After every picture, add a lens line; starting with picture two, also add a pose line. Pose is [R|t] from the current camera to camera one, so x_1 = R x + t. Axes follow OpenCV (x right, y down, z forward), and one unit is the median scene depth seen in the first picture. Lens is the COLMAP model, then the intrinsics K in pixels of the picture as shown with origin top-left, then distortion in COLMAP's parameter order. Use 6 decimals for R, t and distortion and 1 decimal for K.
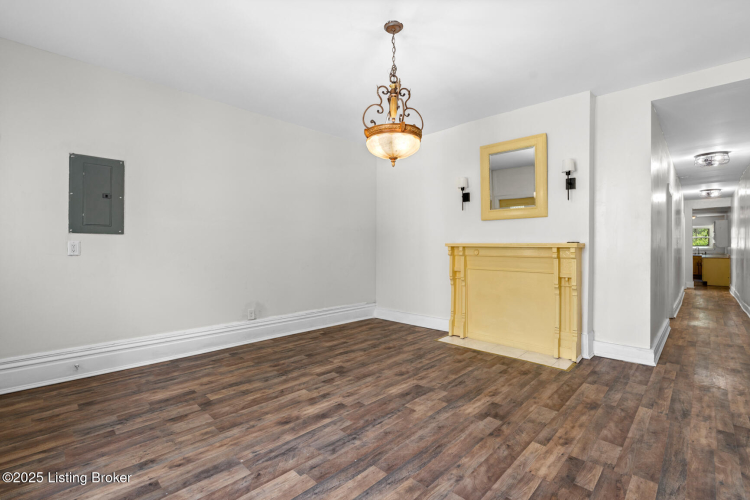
lens RADIAL K [[347.5, 0, 369.1], [0, 347.5, 245.9], [0, 0, 1]] dist [-0.004149, -0.000216]
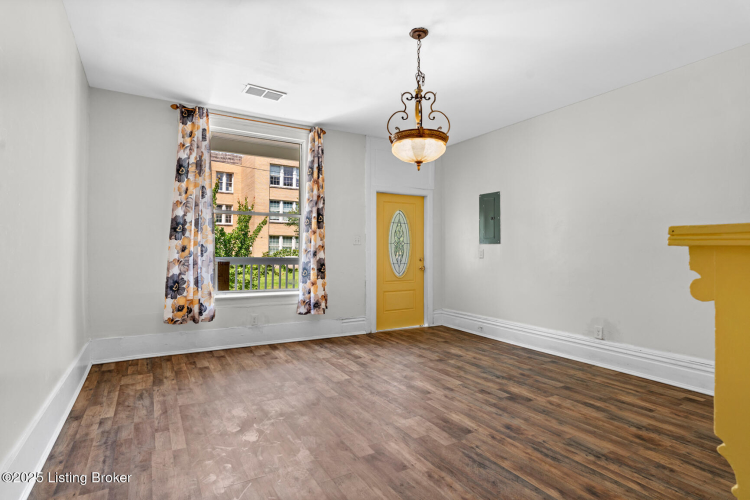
lens RADIAL K [[384.7, 0, 374.9], [0, 384.7, 252.9], [0, 0, 1]] dist [0.001783, 0.000544]
pose [[-0.264050, -0.002782, -0.964505, 0.874839], [-0.006191, 0.999980, -0.001189, 0.007644], [0.964489, 0.005657, -0.264062, 0.874609]]
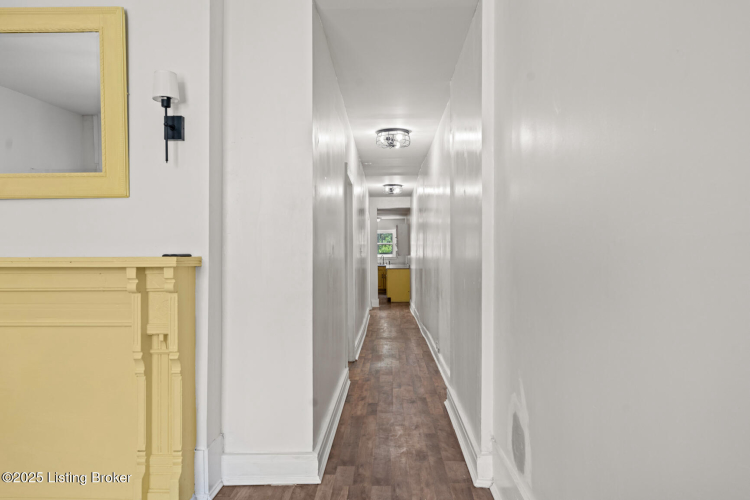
lens RADIAL K [[483.3, 0, 377.2], [0, 483.3, 254.6], [0, 0, 1]] dist [-0.011359, -0.001091]
pose [[0.736097, -0.008126, 0.676828, 0.280084], [0.005925, 0.999967, 0.005561, -0.010204], [-0.676850, -0.000083, 0.736121, 0.279078]]
